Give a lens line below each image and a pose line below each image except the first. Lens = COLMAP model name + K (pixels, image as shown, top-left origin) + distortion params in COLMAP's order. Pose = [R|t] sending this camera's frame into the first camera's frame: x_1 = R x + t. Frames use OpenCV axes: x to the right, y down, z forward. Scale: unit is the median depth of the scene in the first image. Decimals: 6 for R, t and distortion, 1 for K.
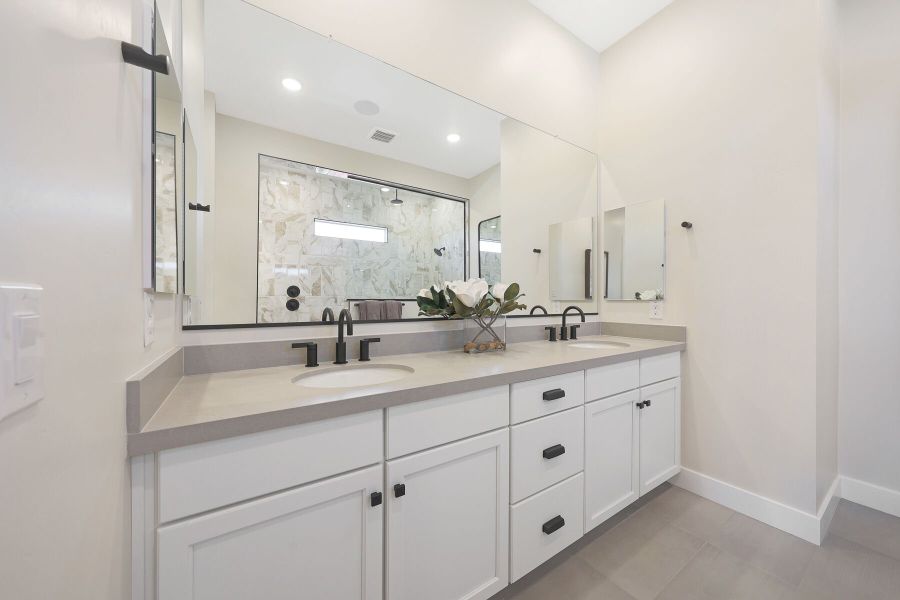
lens RADIAL K [[317.7, 0, 449.5], [0, 317.7, 300.7], [0, 0, 1]] dist [-0.000608, -0.000147]
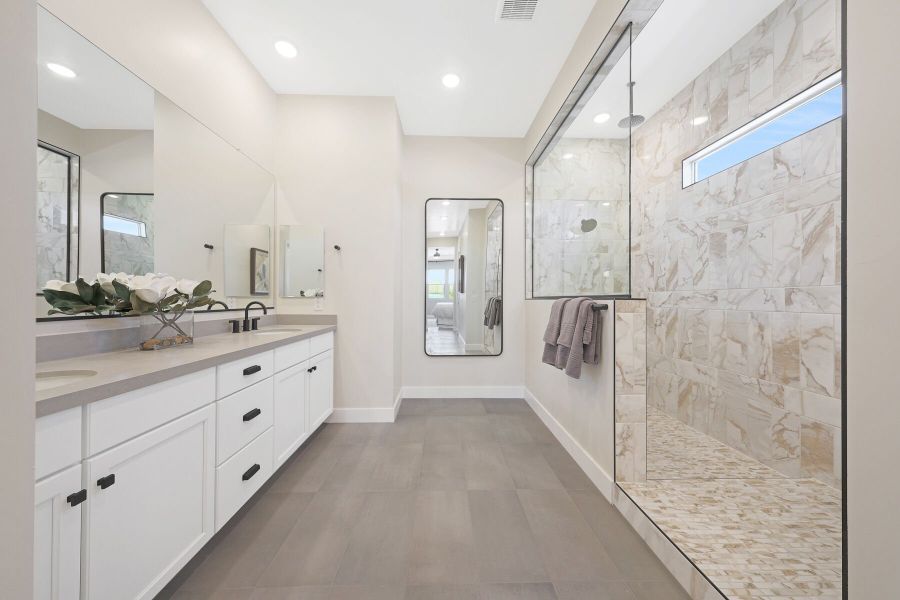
lens RADIAL K [[301.2, 0, 446.3], [0, 301.2, 299.6], [0, 0, 1]] dist [-0.000120, 0.000036]
pose [[0.536874, -0.000524, 0.843662, -0.190468], [-0.006978, 0.999963, 0.005061, -0.000842], [-0.843633, -0.008604, 0.536851, -0.216096]]
